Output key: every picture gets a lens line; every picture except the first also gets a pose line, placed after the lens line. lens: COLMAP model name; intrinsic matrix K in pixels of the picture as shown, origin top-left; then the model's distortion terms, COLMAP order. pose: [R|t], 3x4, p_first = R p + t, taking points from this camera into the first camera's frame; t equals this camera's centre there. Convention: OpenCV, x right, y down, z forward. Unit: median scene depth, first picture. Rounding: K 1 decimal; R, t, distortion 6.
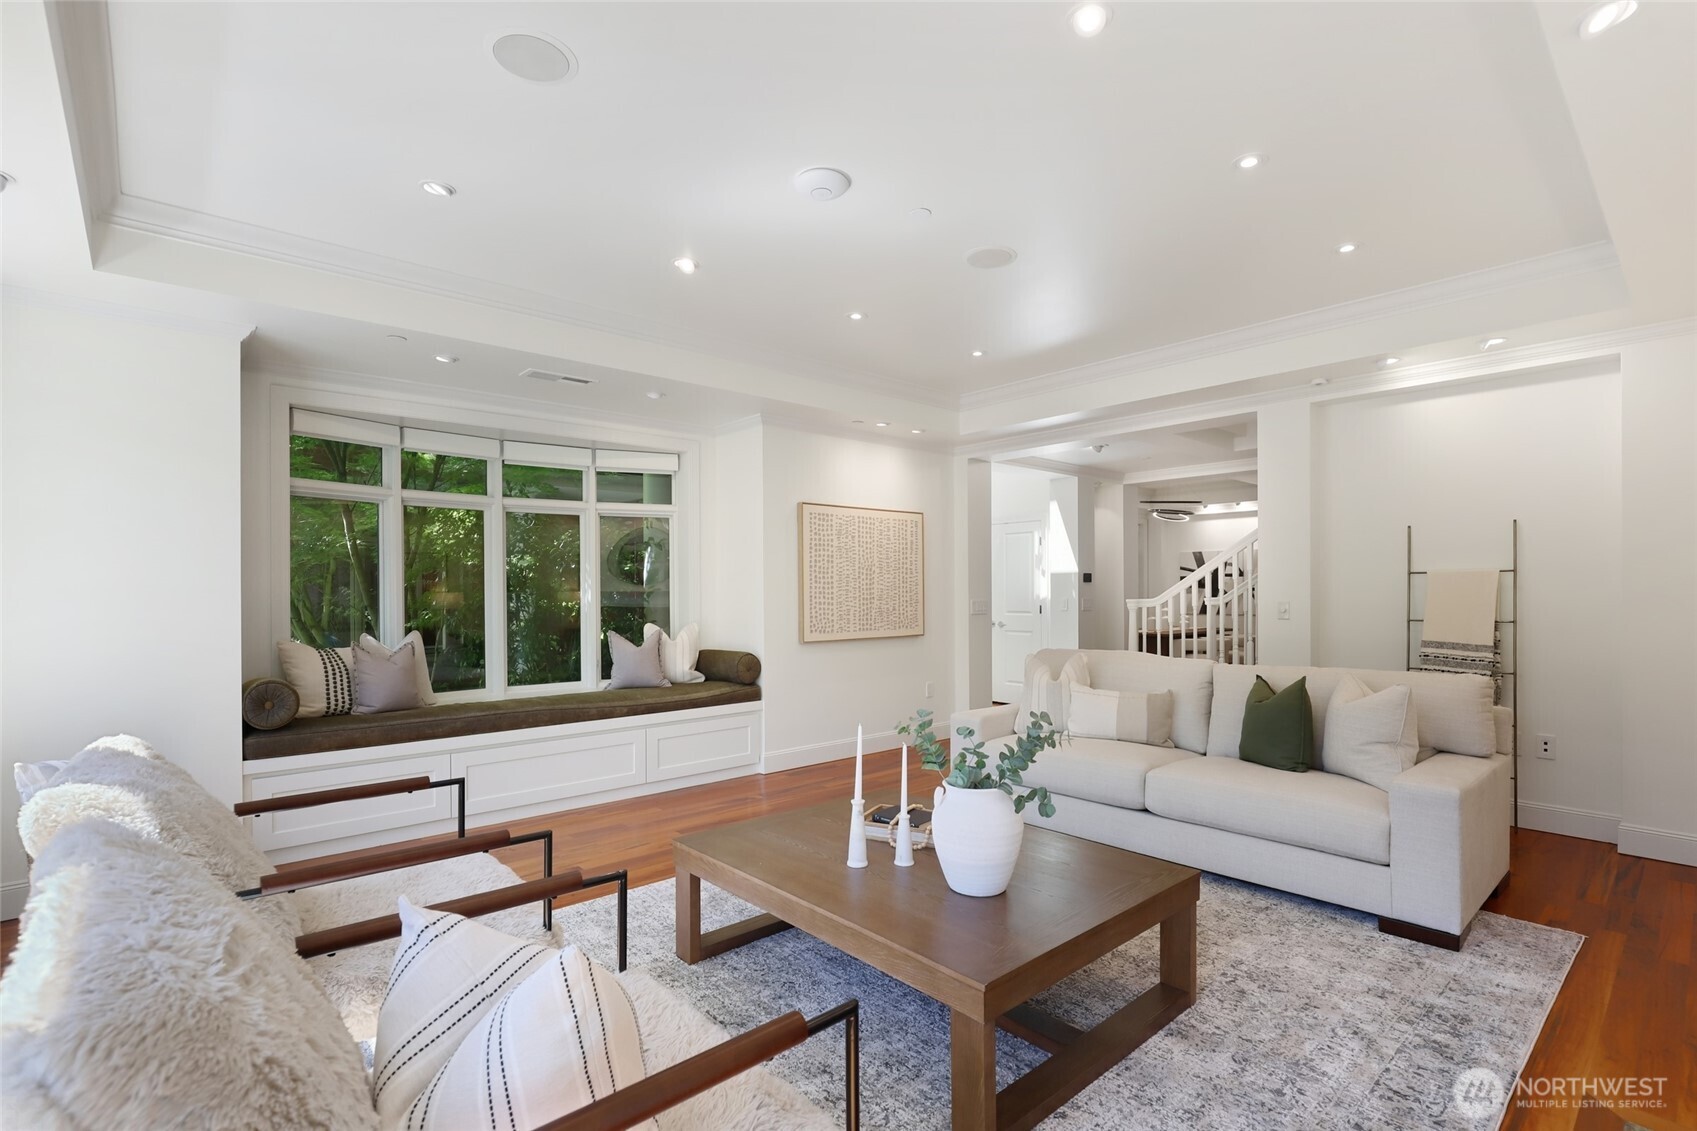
lens RADIAL K [[790.9, 0, 849.5], [0, 790.9, 582.6], [0, 0, 1]] dist [-0.017940, 0.000869]
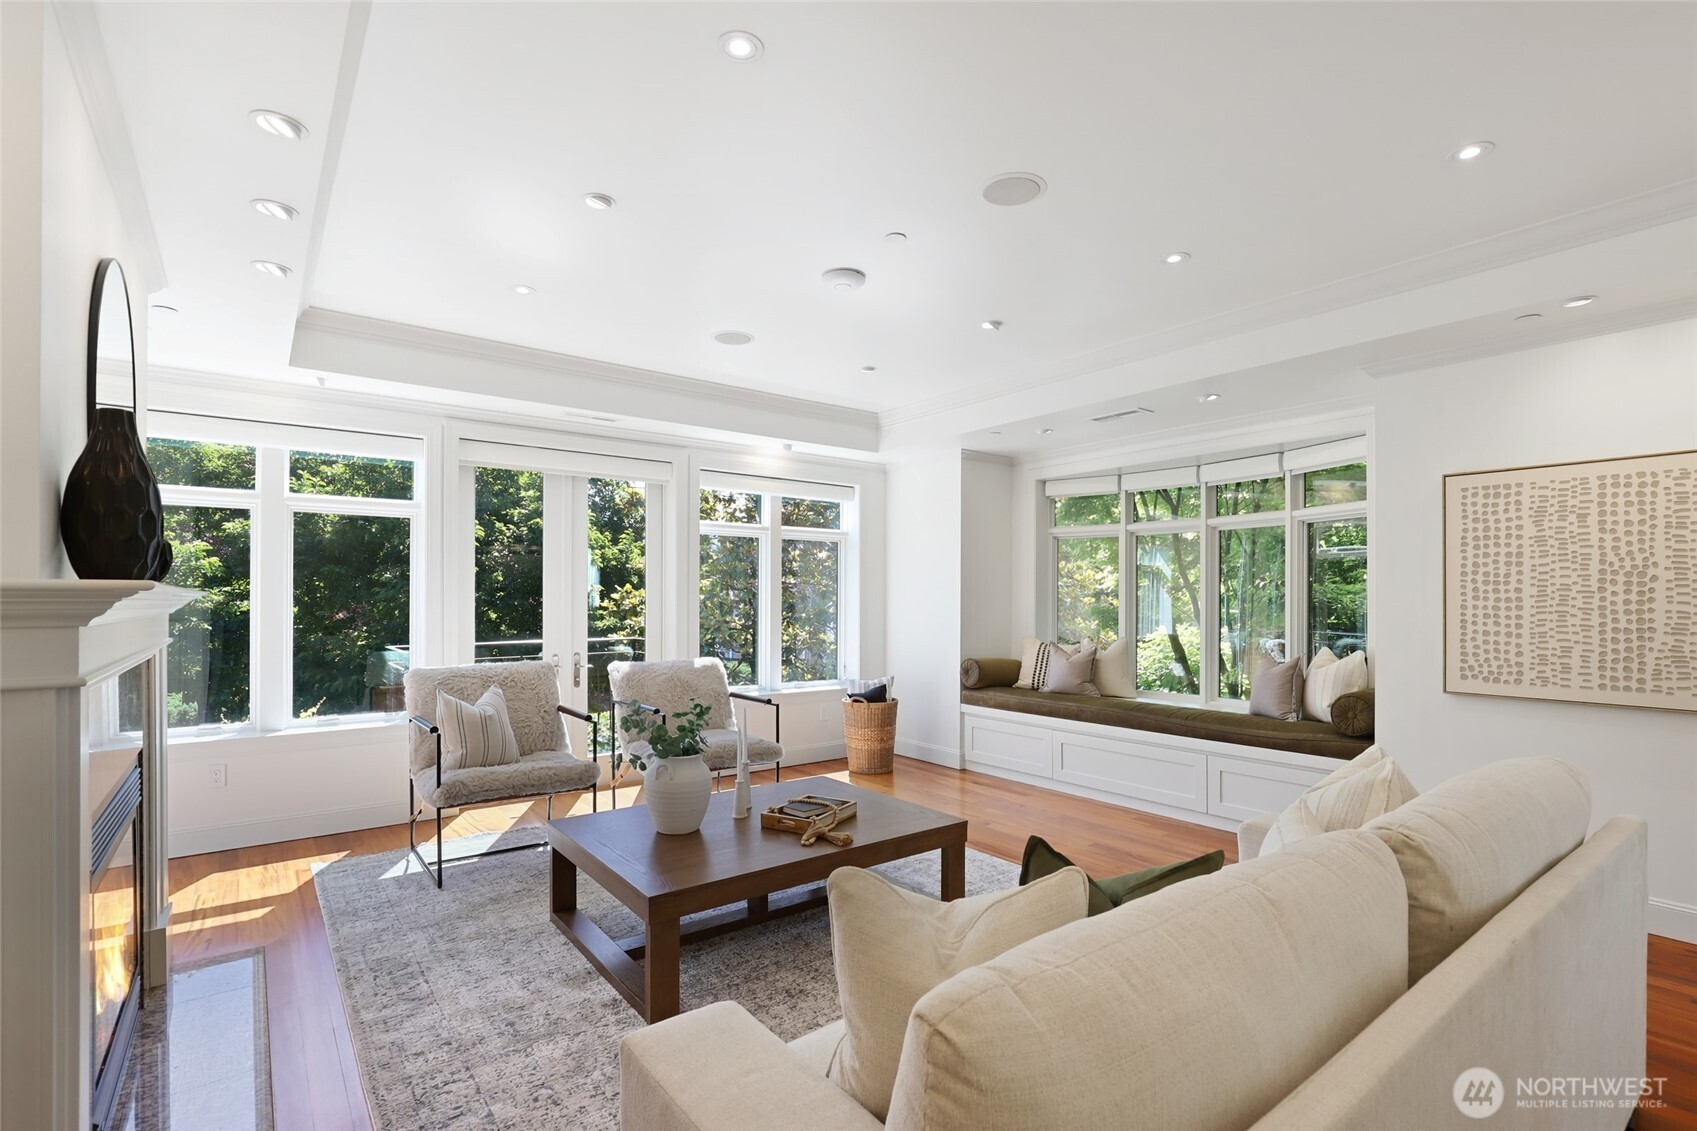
lens RADIAL K [[790.9, 0, 870.9], [0, 790.9, 594.7], [0, 0, 1]] dist [-0.017940, 0.000869]
pose [[-0.057164, -0.003090, -0.998360, 0.587380], [0.002228, 0.999992, -0.003223, -0.002569], [0.998362, -0.002409, -0.057156, 0.550921]]
